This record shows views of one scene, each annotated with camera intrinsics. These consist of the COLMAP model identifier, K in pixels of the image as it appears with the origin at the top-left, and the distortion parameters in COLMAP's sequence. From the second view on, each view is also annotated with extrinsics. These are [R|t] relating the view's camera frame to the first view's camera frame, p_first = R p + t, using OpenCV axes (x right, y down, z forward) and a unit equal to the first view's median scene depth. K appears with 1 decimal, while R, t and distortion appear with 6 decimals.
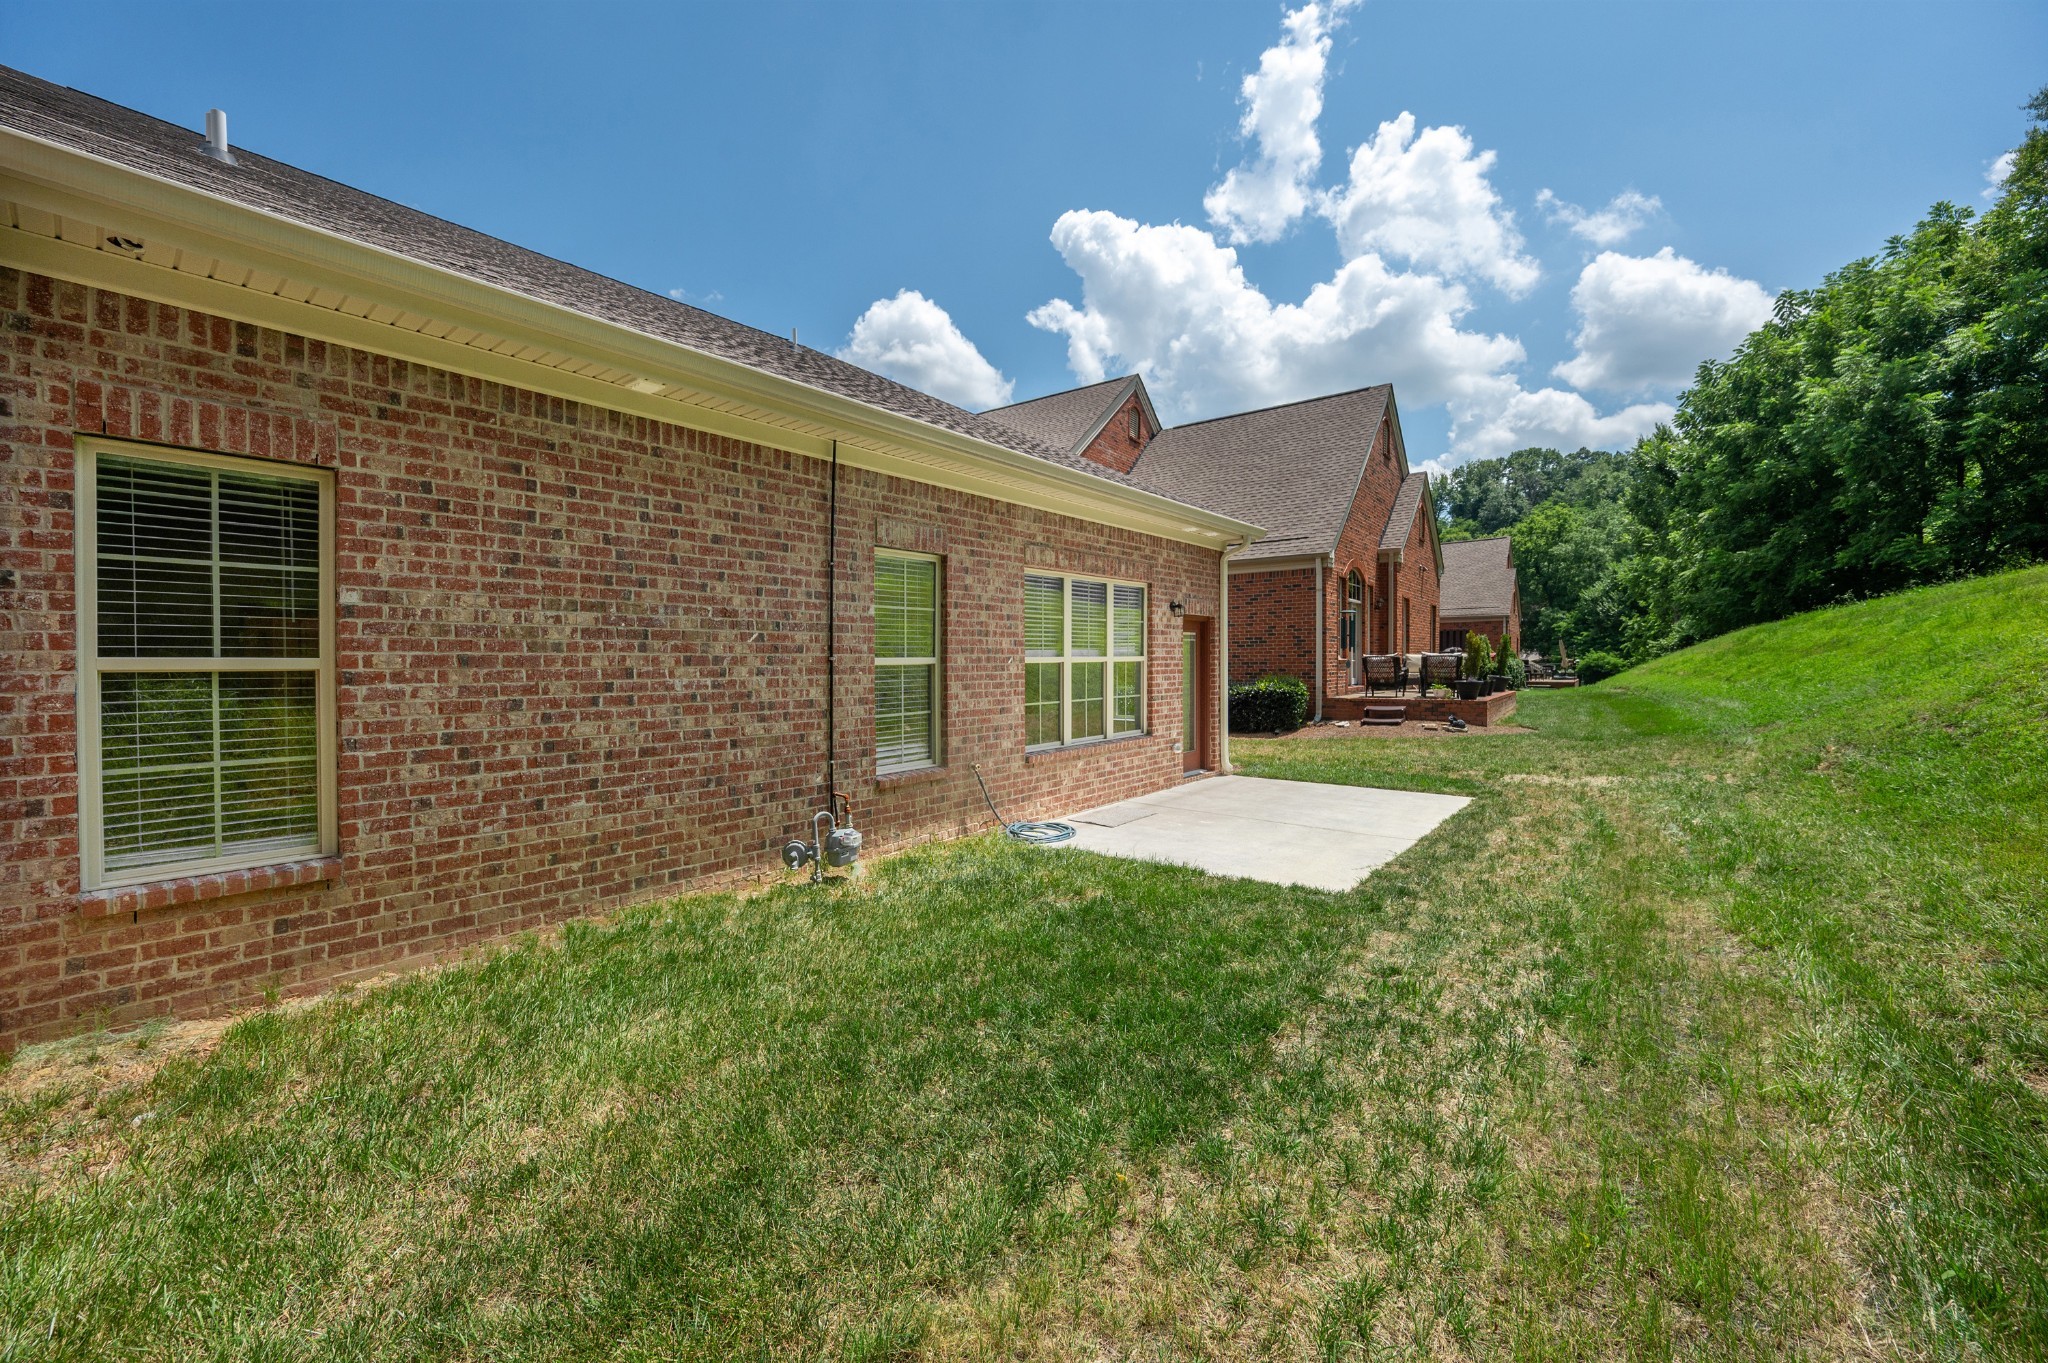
lens RADIAL K [[822.2, 0, 1022.3], [0, 822.2, 674.4], [0, 0, 1]] dist [0.000085, 0.000219]
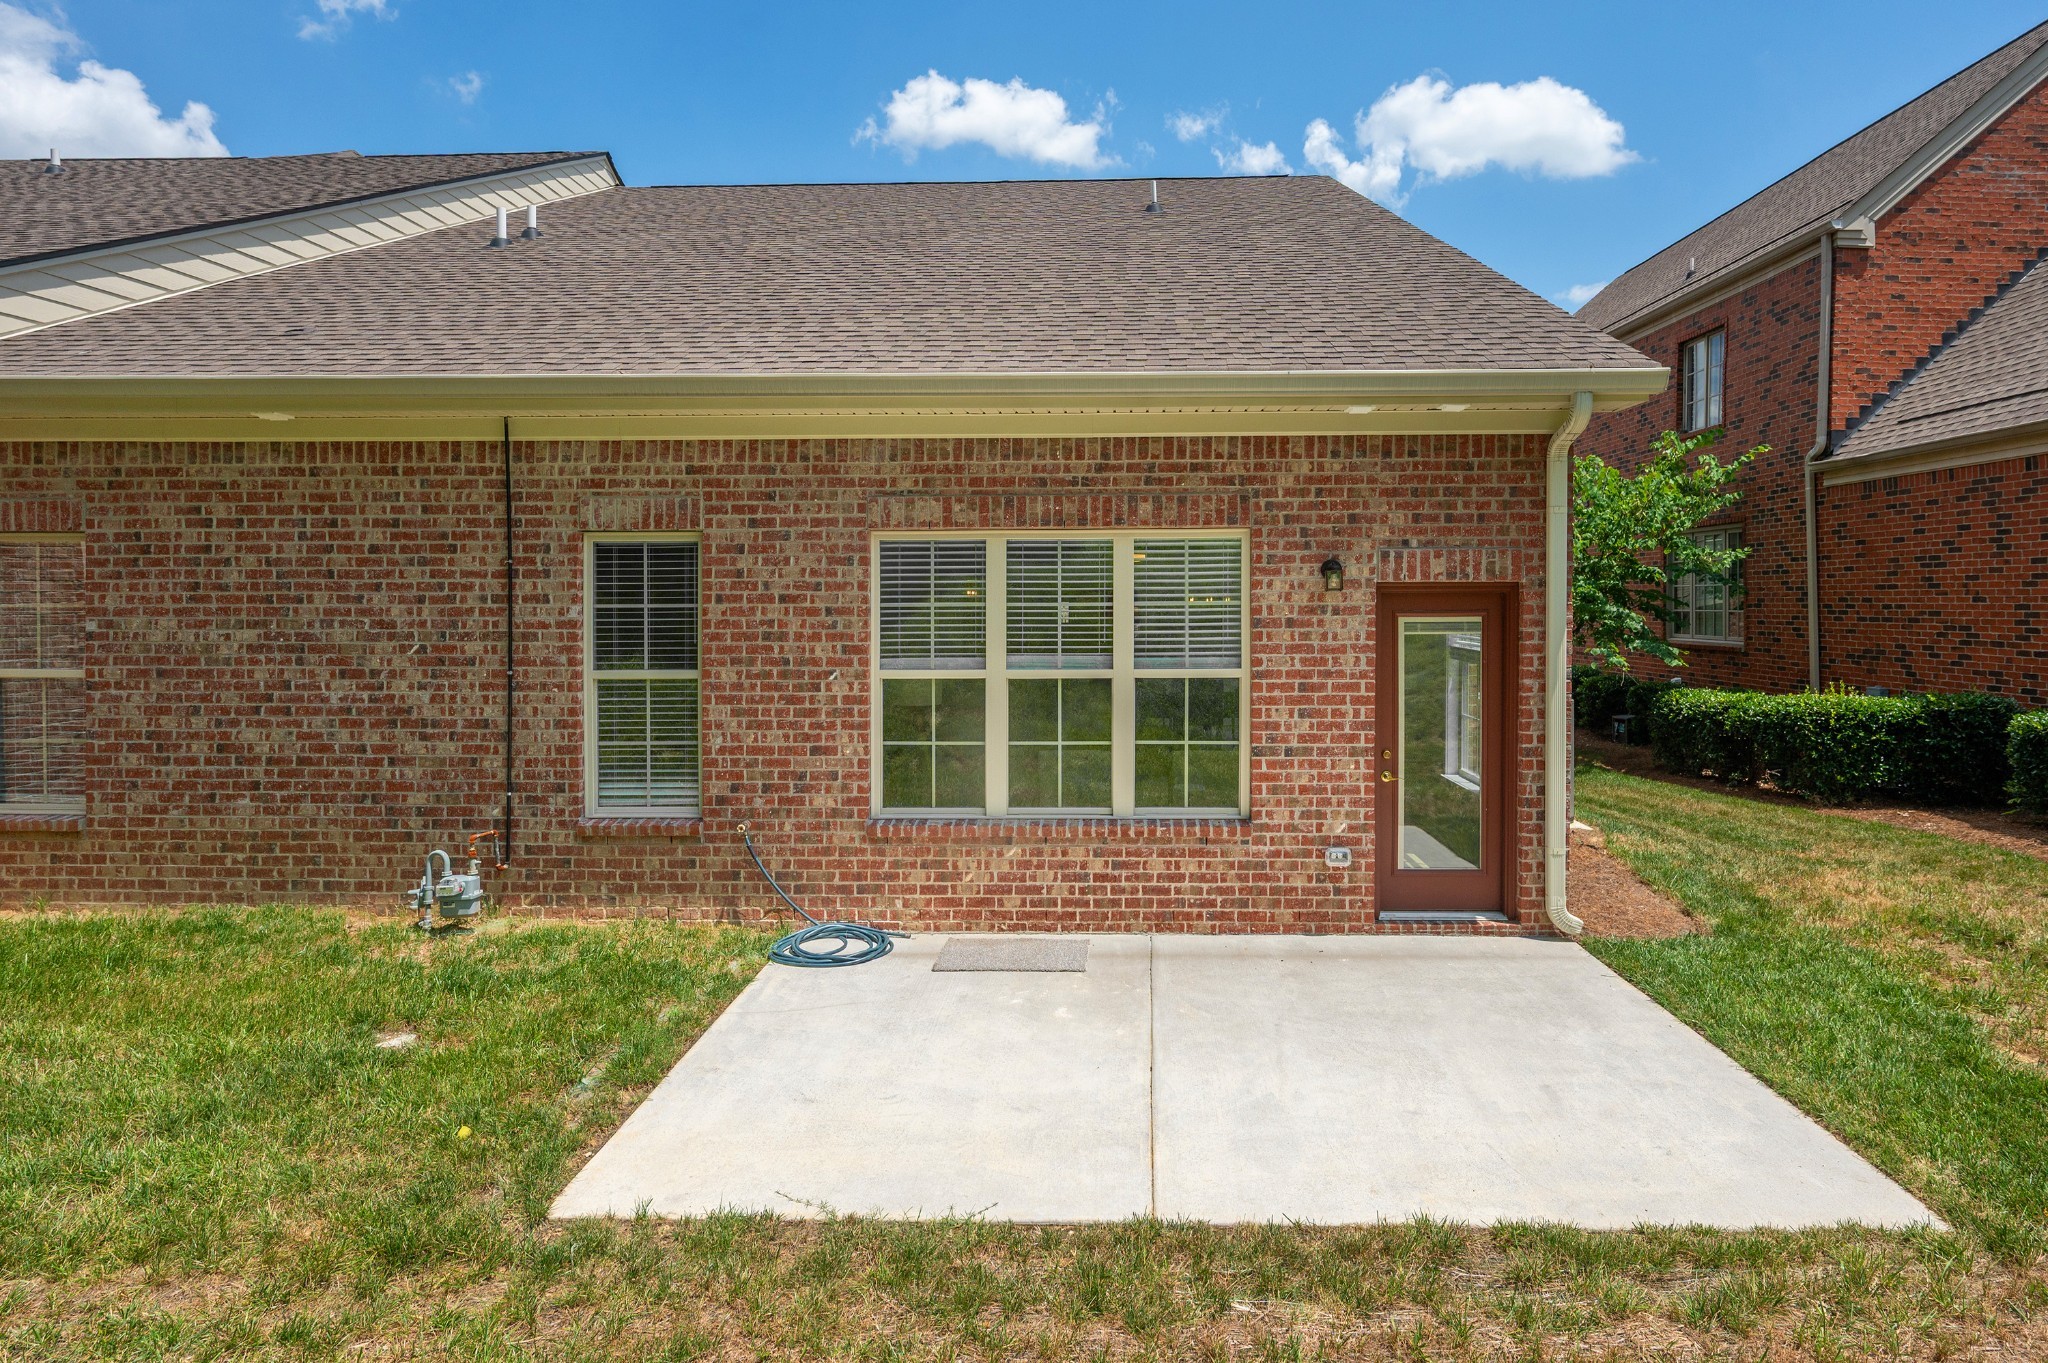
lens RADIAL K [[792.7, 0, 856.8], [0, 792.7, 677.7], [0, 0, 1]] dist [-0.003214, 0.000279]
pose [[0.606341, 0.009243, -0.795151, 0.755465], [-0.017937, 0.999837, -0.002056, -0.021532], [0.795002, 0.015510, 0.606408, 0.934532]]
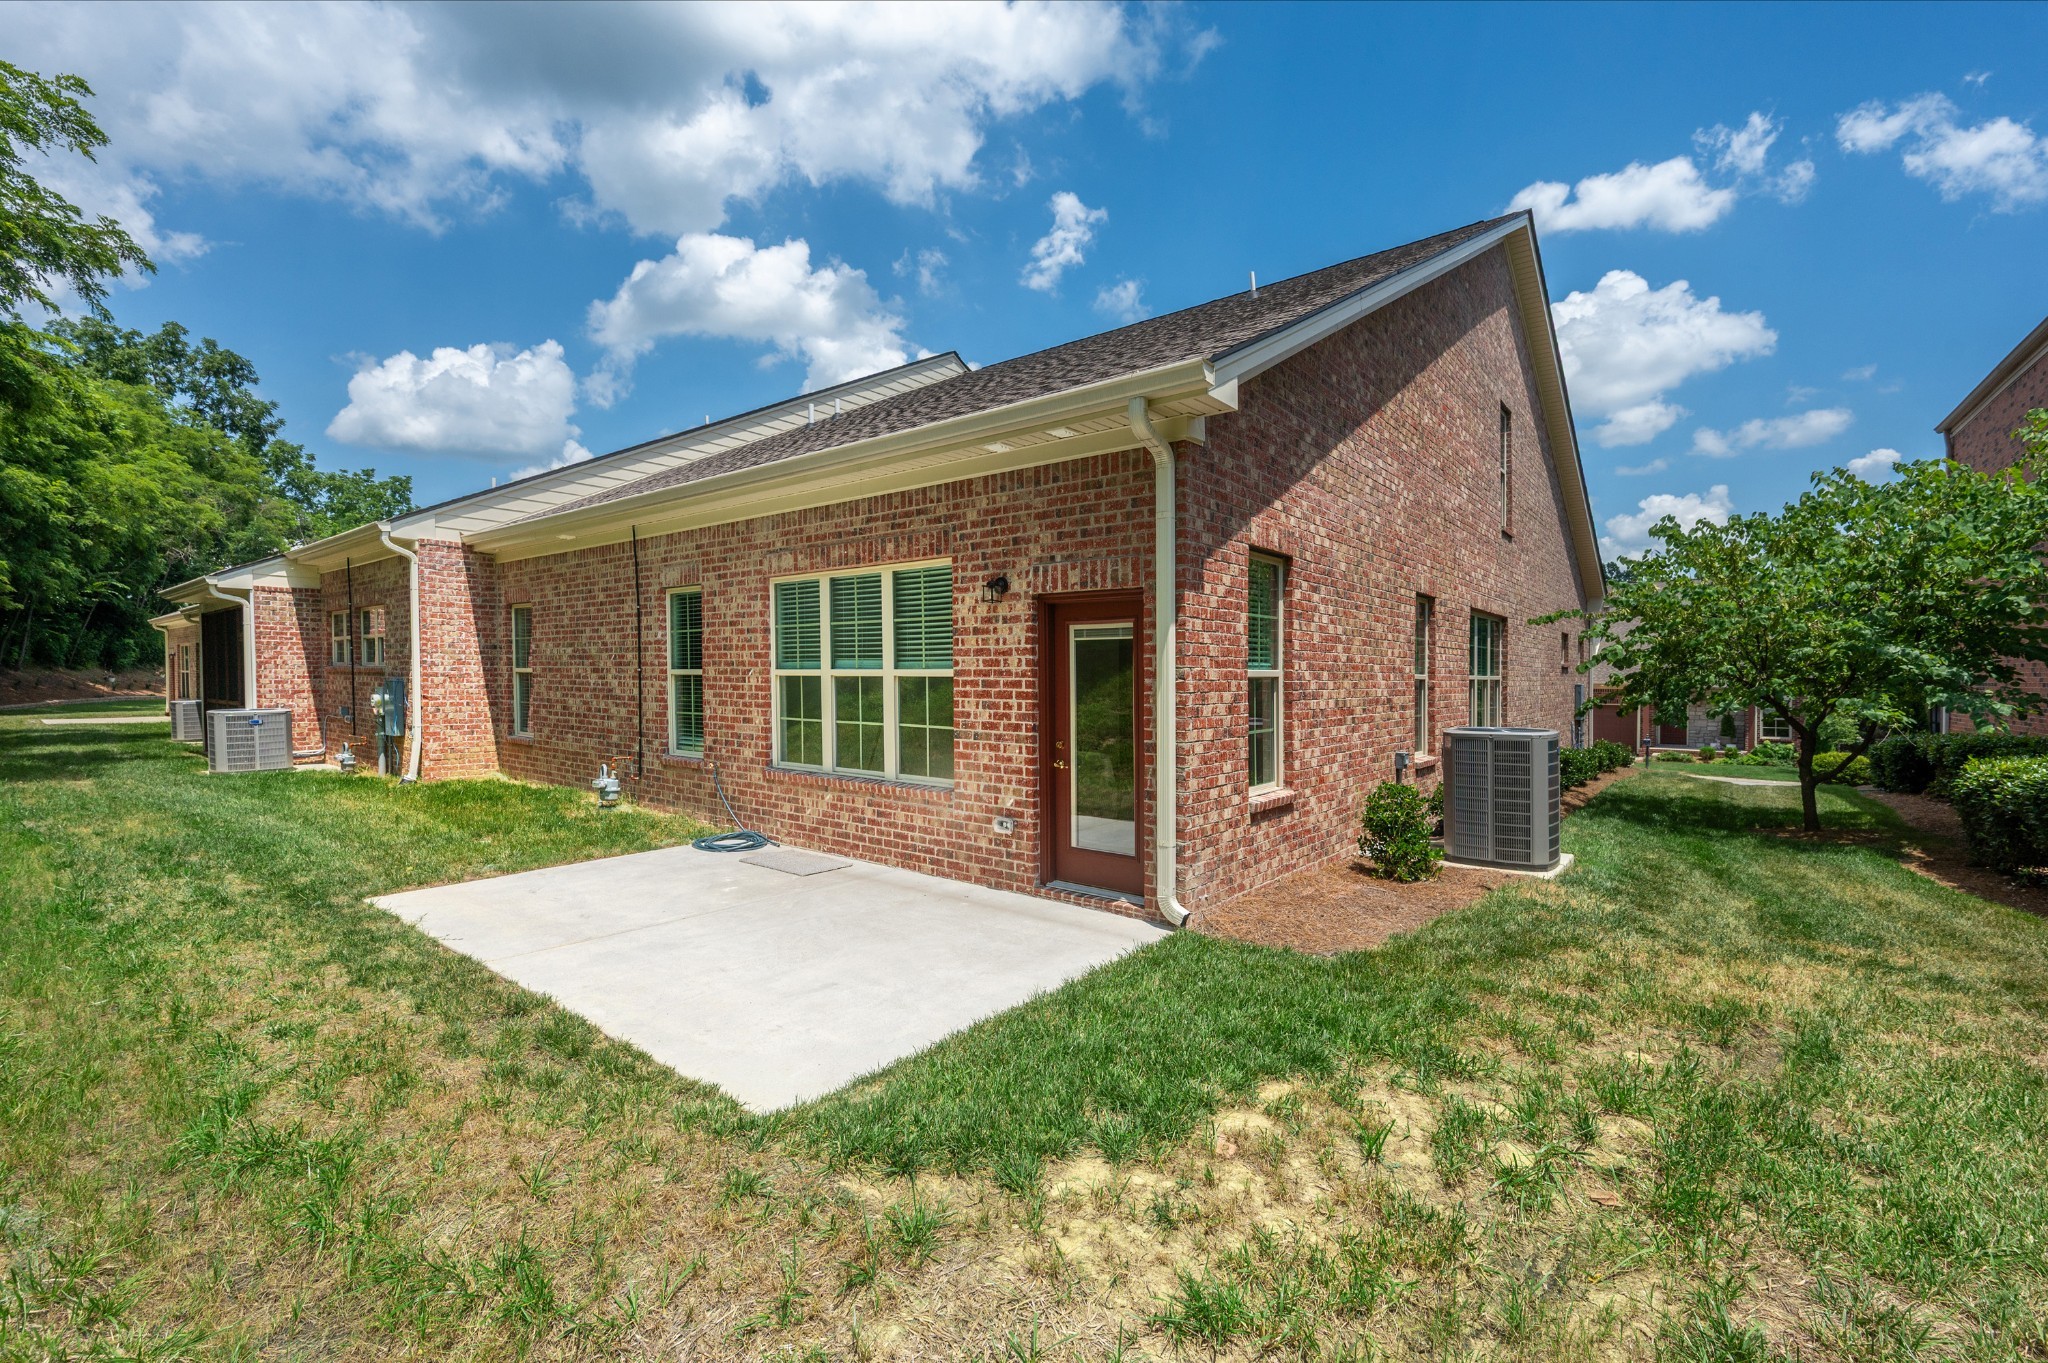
lens RADIAL K [[727.3, 0, 1021.9], [0, 727.3, 670.4], [0, 0, 1]] dist [-0.010341, -0.000012]
pose [[0.088701, 0.019077, -0.995876, 1.371520], [-0.012582, 0.999758, 0.018031, -0.059953], [0.995979, 0.010931, 0.088920, 1.875207]]
